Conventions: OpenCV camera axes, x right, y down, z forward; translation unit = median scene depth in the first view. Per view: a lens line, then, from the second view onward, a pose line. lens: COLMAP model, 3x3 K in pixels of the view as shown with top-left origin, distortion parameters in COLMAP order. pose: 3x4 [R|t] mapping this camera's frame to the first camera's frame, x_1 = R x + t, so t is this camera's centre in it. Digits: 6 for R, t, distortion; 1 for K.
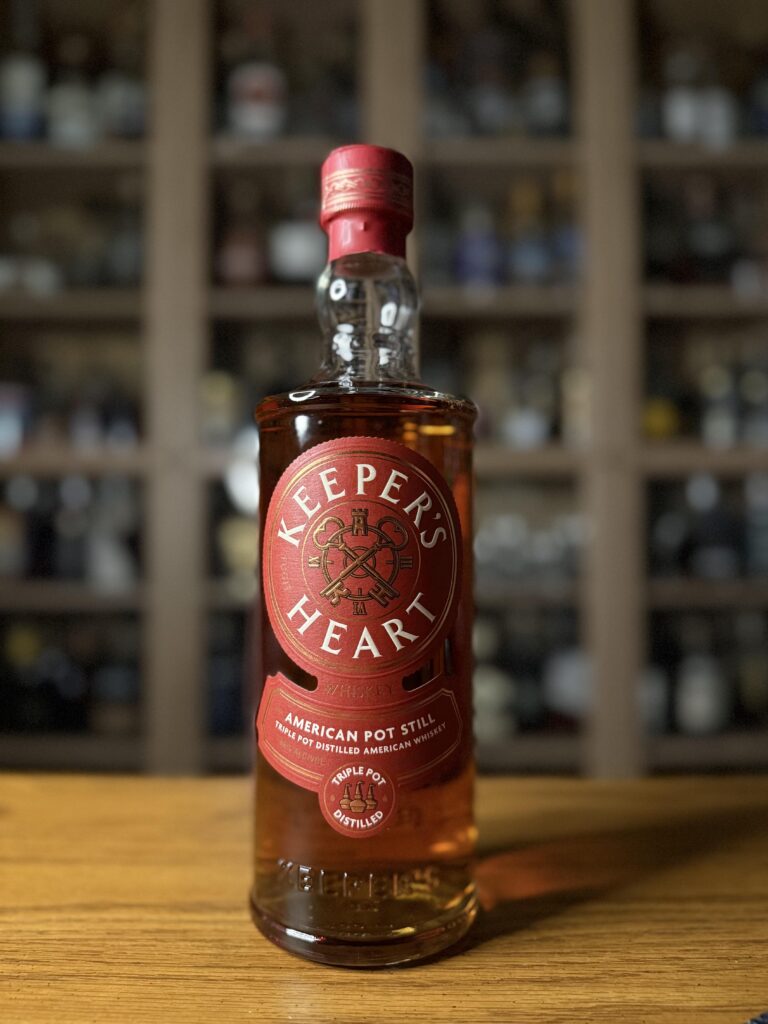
lens RADIAL K [[721.9, 0, 385.3], [0, 721.9, 512.9], [0, 0, 1]] dist [0.001836, 0.000016]
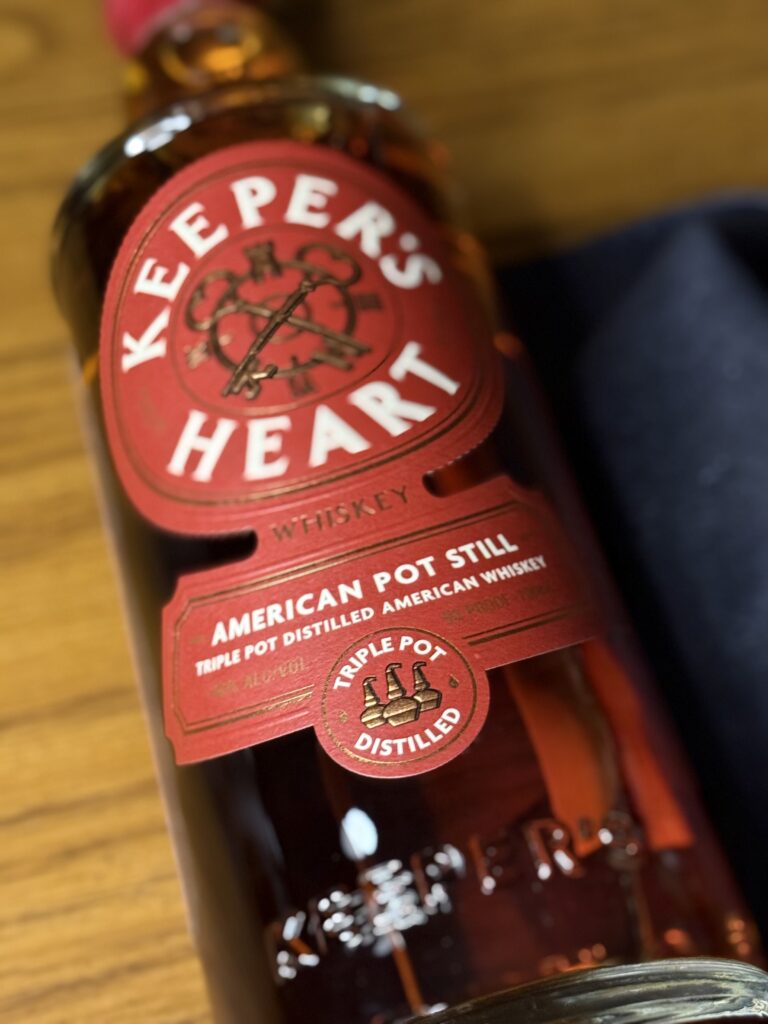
lens RADIAL K [[1685.7, 0, 382.0], [0, 1685.7, 509.9], [0, 0, 1]] dist [0.128696, 0.000000]
pose [[0.958173, -0.282378, 0.046549, -0.062283], [0.269524, 0.835667, -0.478557, 0.794747], [0.096234, 0.471087, 0.876821, 0.010696]]
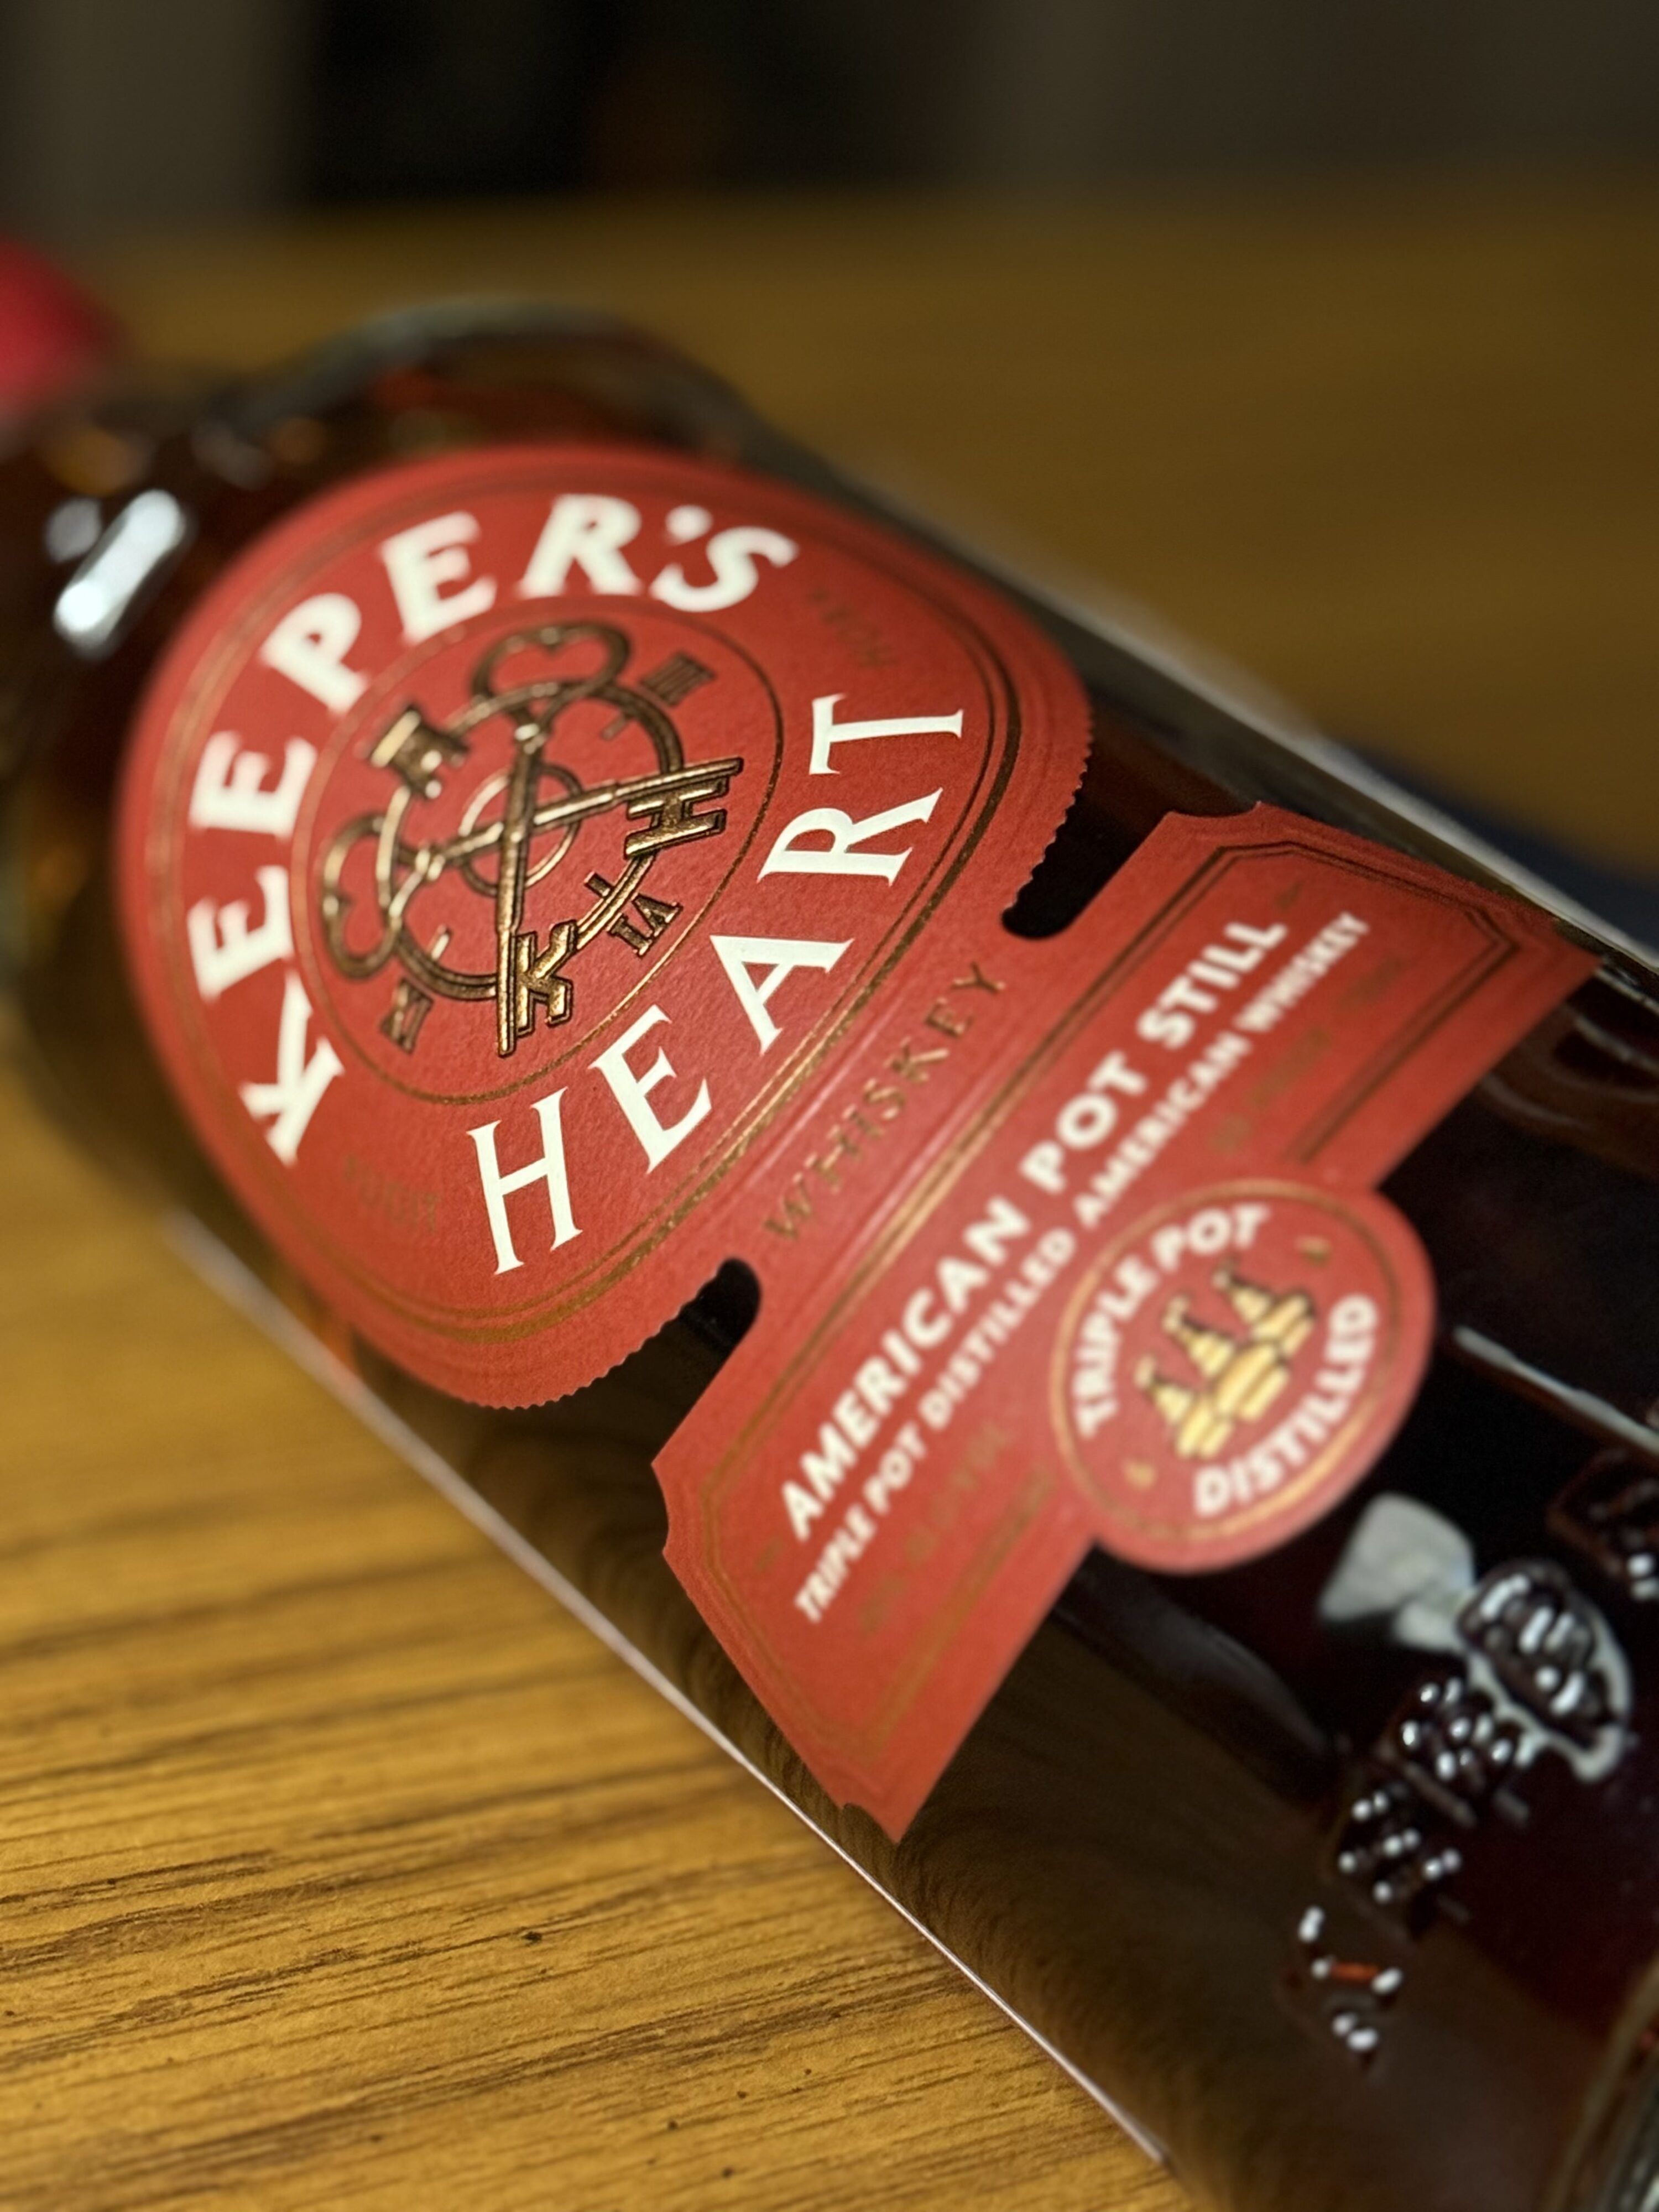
lens RADIAL K [[4628.9, 0, 834.5], [0, 4628.9, 1106.3], [0, 0, 1]] dist [0.055385, 0.000000]
pose [[0.637299, -0.769164, 0.047294, -0.106730], [0.642144, 0.496123, -0.584390, 0.990446], [0.426028, 0.402801, 0.810093, -0.042933]]
